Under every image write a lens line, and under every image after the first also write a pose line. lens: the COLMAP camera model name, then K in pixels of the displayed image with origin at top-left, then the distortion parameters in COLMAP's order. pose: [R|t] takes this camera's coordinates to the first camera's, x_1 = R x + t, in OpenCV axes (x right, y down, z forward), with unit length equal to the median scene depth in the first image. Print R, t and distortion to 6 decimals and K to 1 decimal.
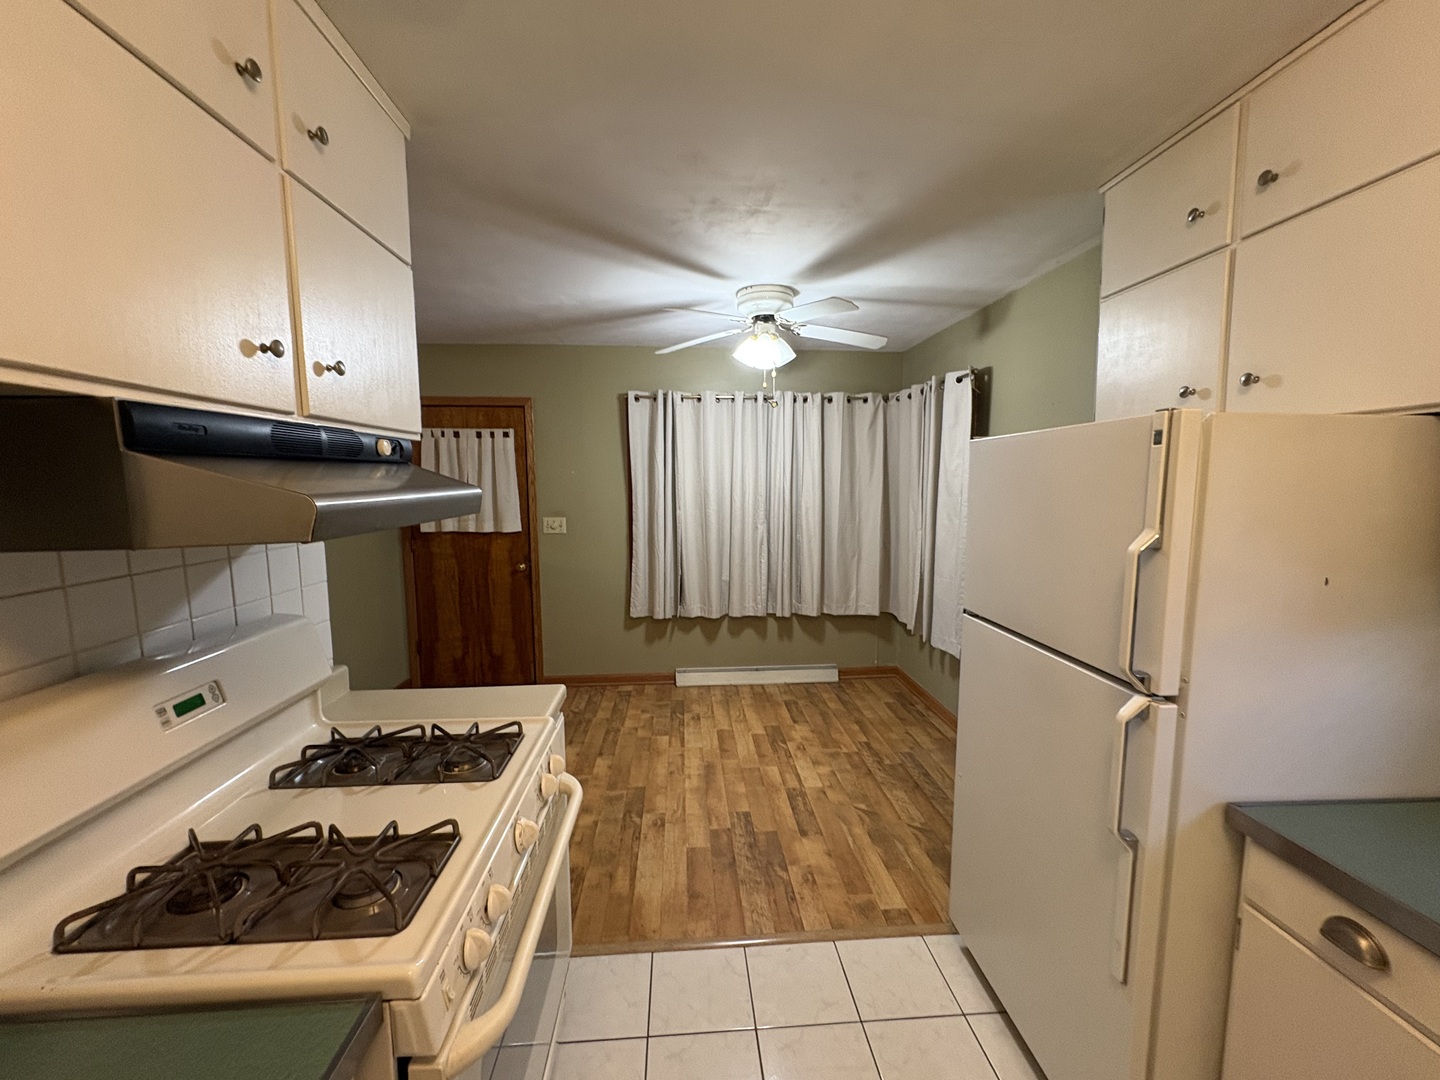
lens RADIAL K [[582.8, 0, 715.0], [0, 582.8, 534.1], [0, 0, 1]] dist [-0.001874, 0.000756]
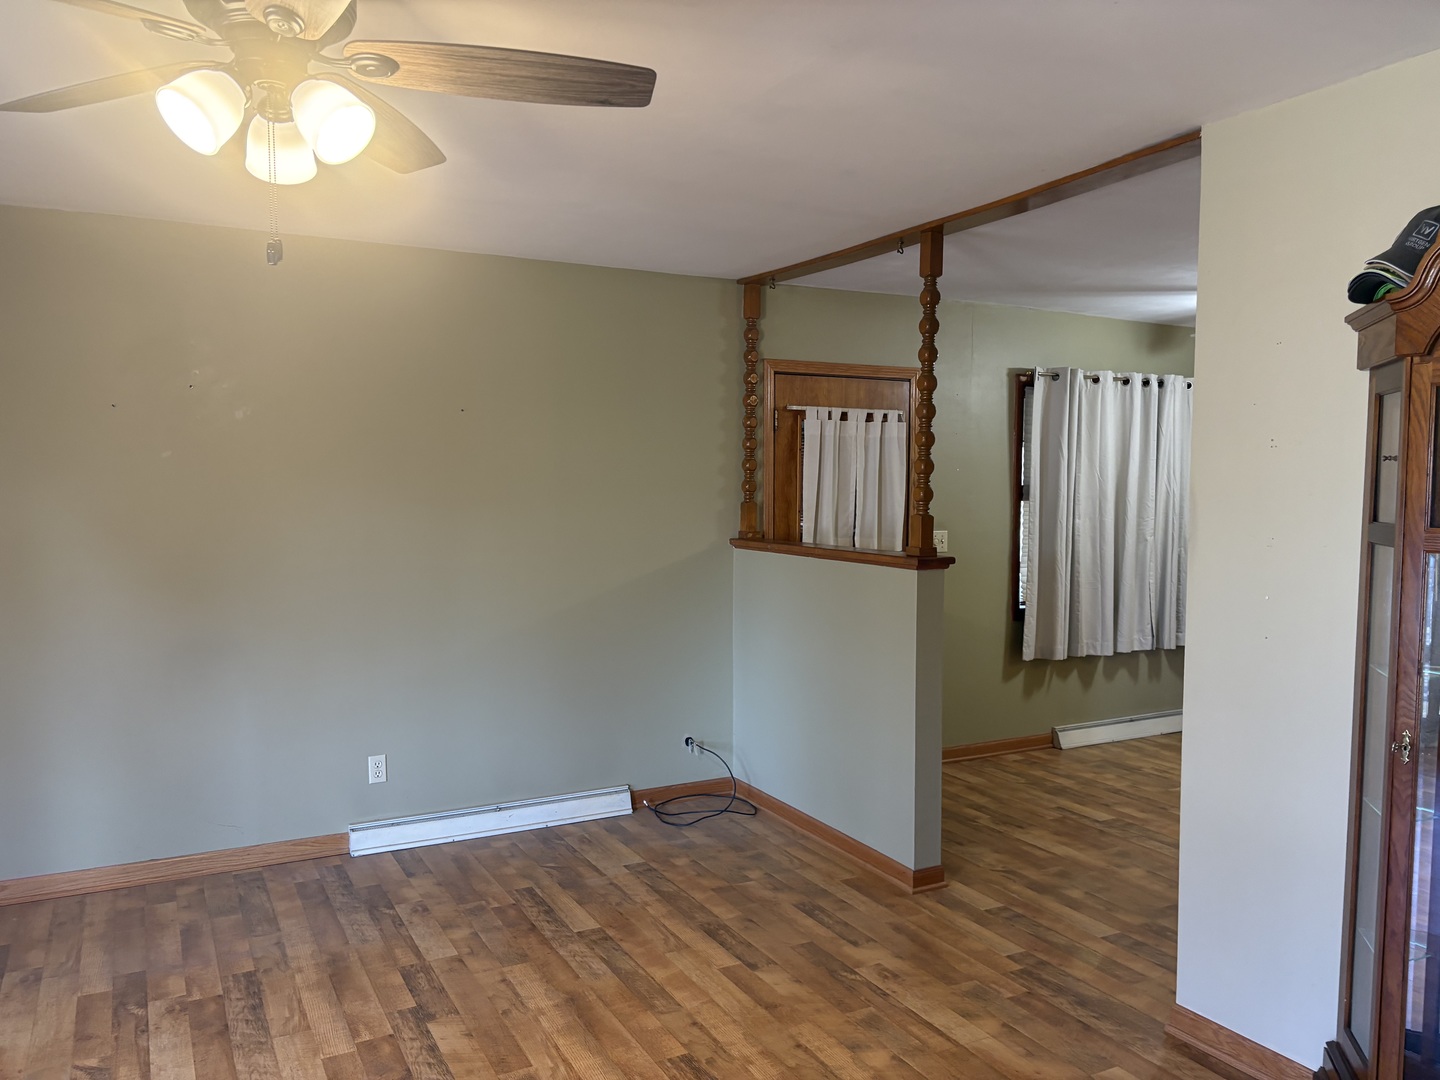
lens RADIAL K [[1087.9, 0, 707.2], [0, 1087.9, 535.6], [0, 0, 1]] dist [0.042046, -0.038629]
pose [[0.917160, -0.013906, 0.398276, -1.086429], [0.030686, 0.998888, -0.035788, 0.017977], [-0.397335, 0.045045, 0.916567, -0.149282]]
